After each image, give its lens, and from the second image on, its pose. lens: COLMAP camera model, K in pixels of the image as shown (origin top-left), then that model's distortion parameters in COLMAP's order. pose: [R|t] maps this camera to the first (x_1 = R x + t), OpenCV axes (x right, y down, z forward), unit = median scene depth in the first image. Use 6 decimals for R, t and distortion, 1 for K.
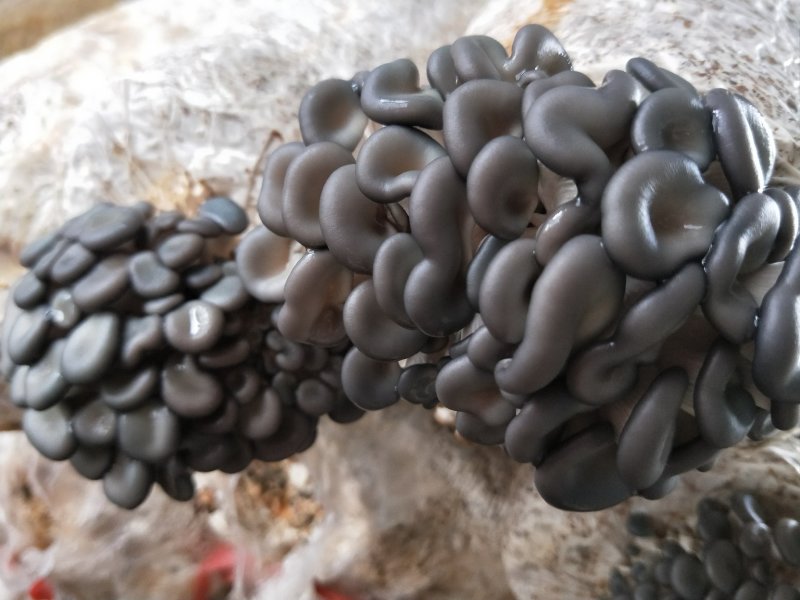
lens RADIAL K [[632.2, 0, 400.0], [0, 632.2, 300.0], [0, 0, 1]] dist [-0.053642, -0.014292]
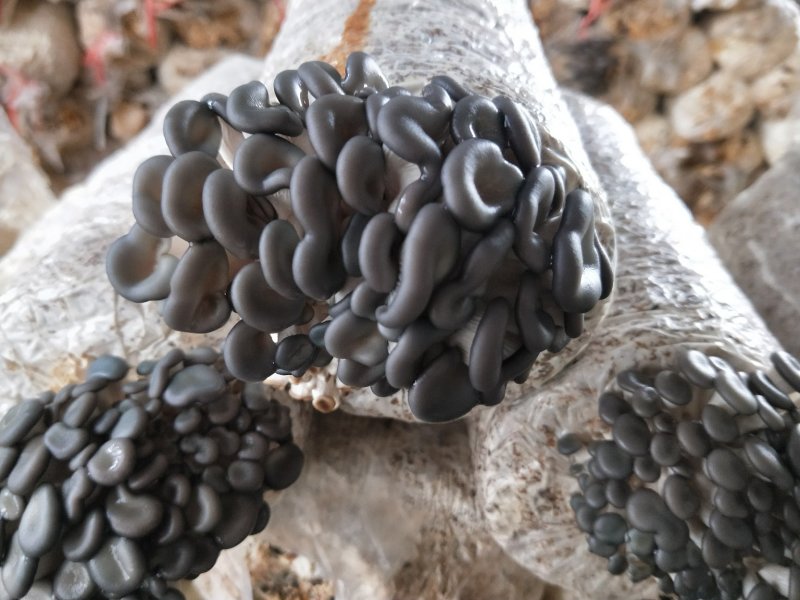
lens RADIAL K [[632.2, 0, 400.0], [0, 632.2, 300.0], [0, 0, 1]] dist [-0.053642, -0.014292]
pose [[0.882533, -0.464637, 0.072444, 0.171811], [0.470218, 0.870104, -0.147696, 0.174414], [0.005592, 0.164411, 0.986376, -0.160335]]
